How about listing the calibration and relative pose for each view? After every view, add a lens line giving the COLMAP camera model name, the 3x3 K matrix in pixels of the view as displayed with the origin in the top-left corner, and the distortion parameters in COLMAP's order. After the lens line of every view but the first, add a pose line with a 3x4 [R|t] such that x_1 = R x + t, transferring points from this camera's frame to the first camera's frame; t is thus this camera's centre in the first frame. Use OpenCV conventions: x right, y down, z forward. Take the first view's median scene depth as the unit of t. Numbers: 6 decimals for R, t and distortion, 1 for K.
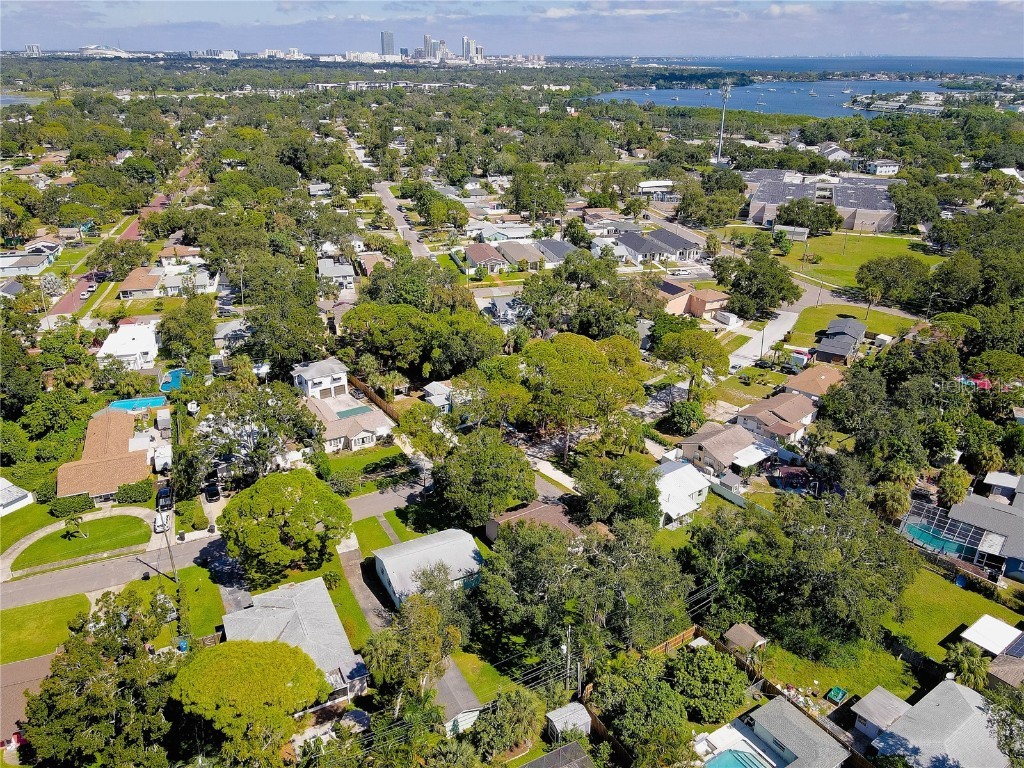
lens RADIAL K [[752.5, 0, 511.4], [0, 752.5, 377.0], [0, 0, 1]] dist [0.008999, 0.014328]
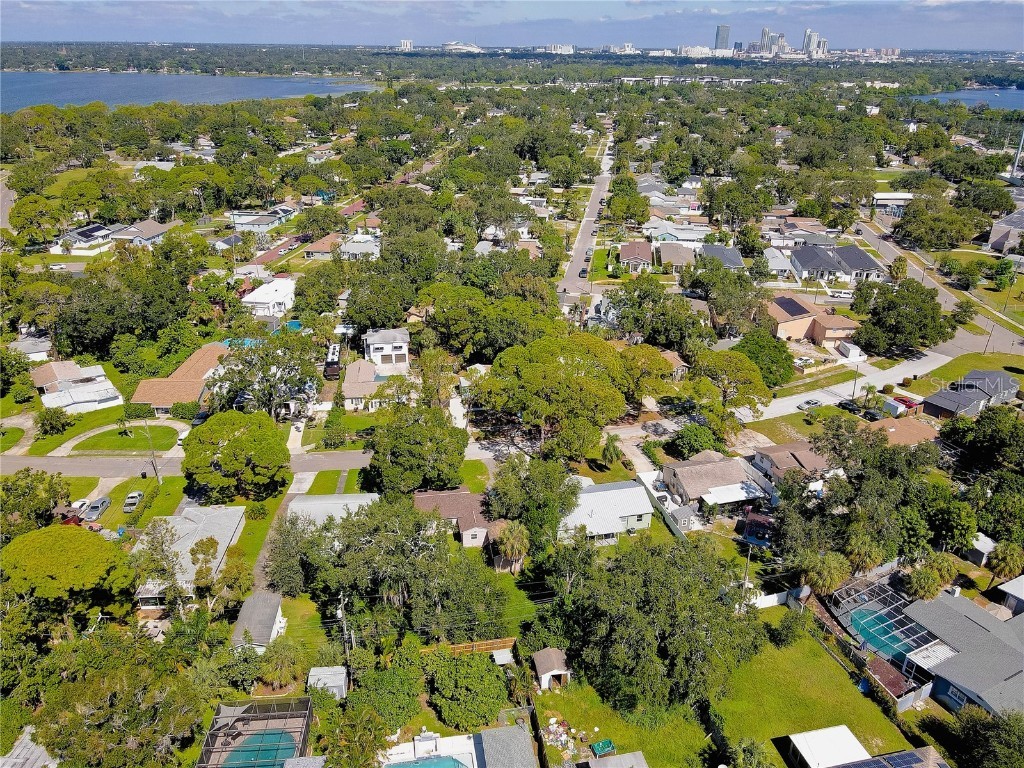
lens RADIAL K [[752.5, 0, 510.9], [0, 752.5, 381.5], [0, 0, 1]] dist [0.008999, 0.014328]
pose [[0.917354, 0.163708, -0.362850, 0.280495], [-0.159704, 0.986303, 0.041230, -0.017546], [0.364630, 0.020126, 0.930935, 0.047274]]
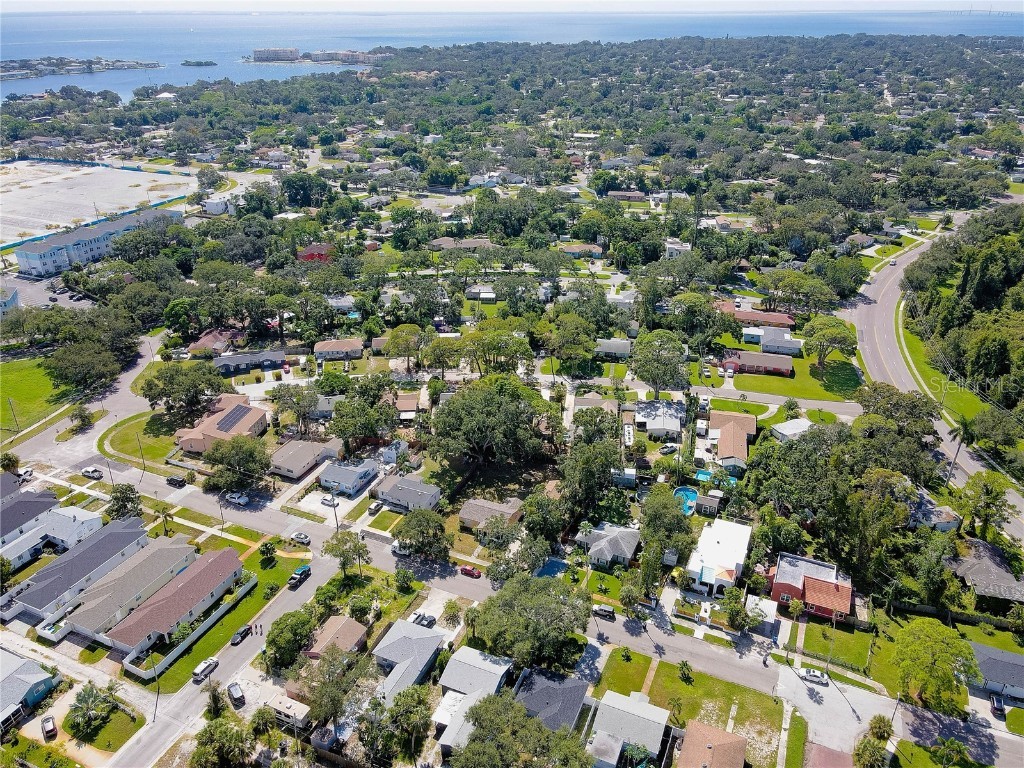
lens RADIAL K [[752.5, 0, 517.0], [0, 752.5, 383.6], [0, 0, 1]] dist [0.008999, 0.014328]
pose [[-0.789663, -0.279036, 0.546417, -0.762797], [0.240226, 0.678875, 0.693844, -0.905650], [-0.564556, 0.679167, -0.469050, 1.449871]]
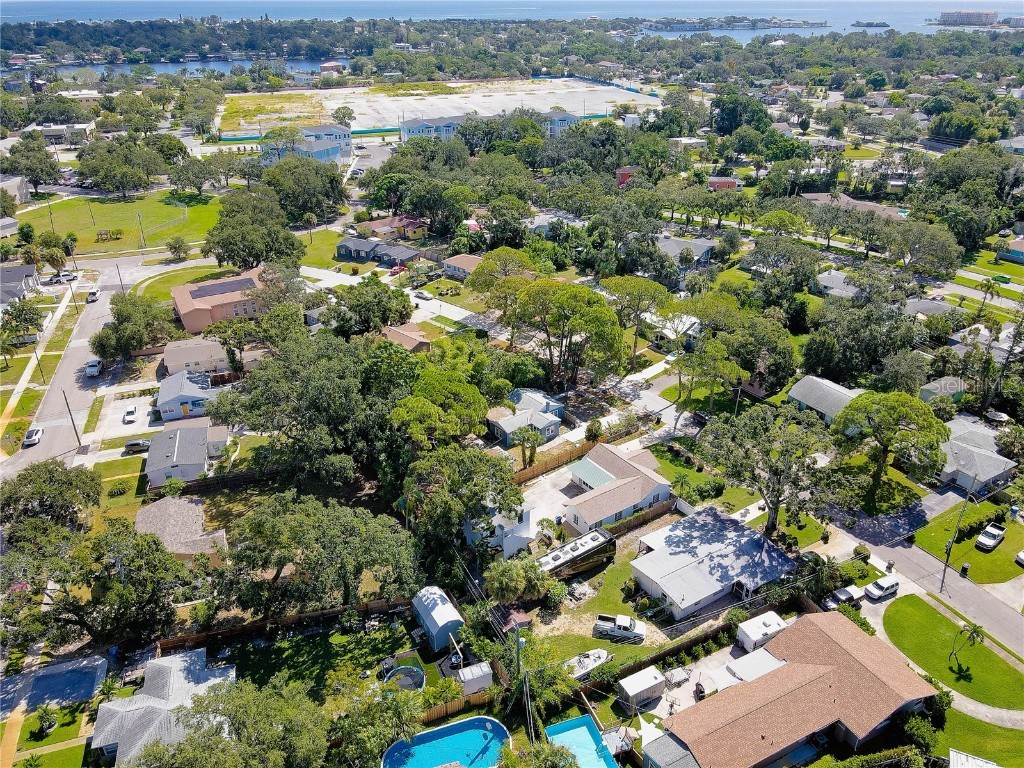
lens RADIAL K [[752.5, 0, 512.6], [0, 752.5, 383.8], [0, 0, 1]] dist [0.008999, 0.014328]
pose [[-0.067750, -0.465943, 0.882217, -0.685222], [0.398679, 0.797939, 0.452049, -0.330593], [-0.914584, 0.382348, 0.131701, 0.764555]]
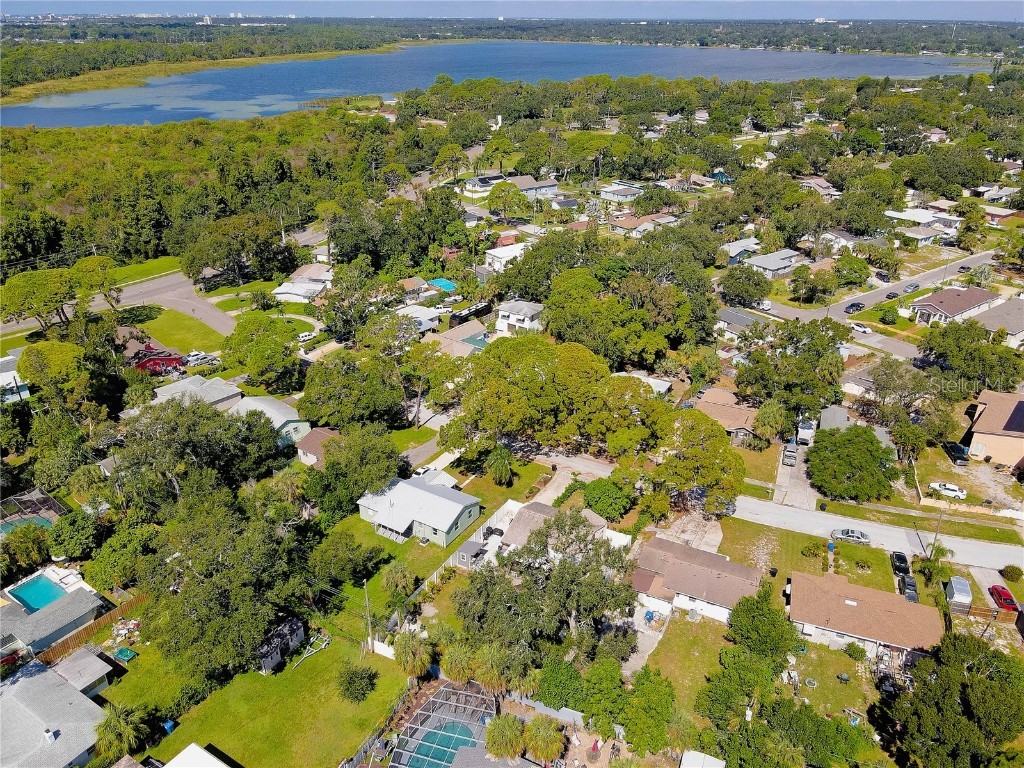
lens RADIAL K [[752.5, 0, 511.1], [0, 752.5, 386.2], [0, 0, 1]] dist [0.008999, 0.014328]
pose [[0.380258, 0.407058, -0.830487, 0.633191], [-0.373611, 0.889021, 0.264681, -0.174714], [0.846061, 0.209632, 0.490139, 0.413704]]
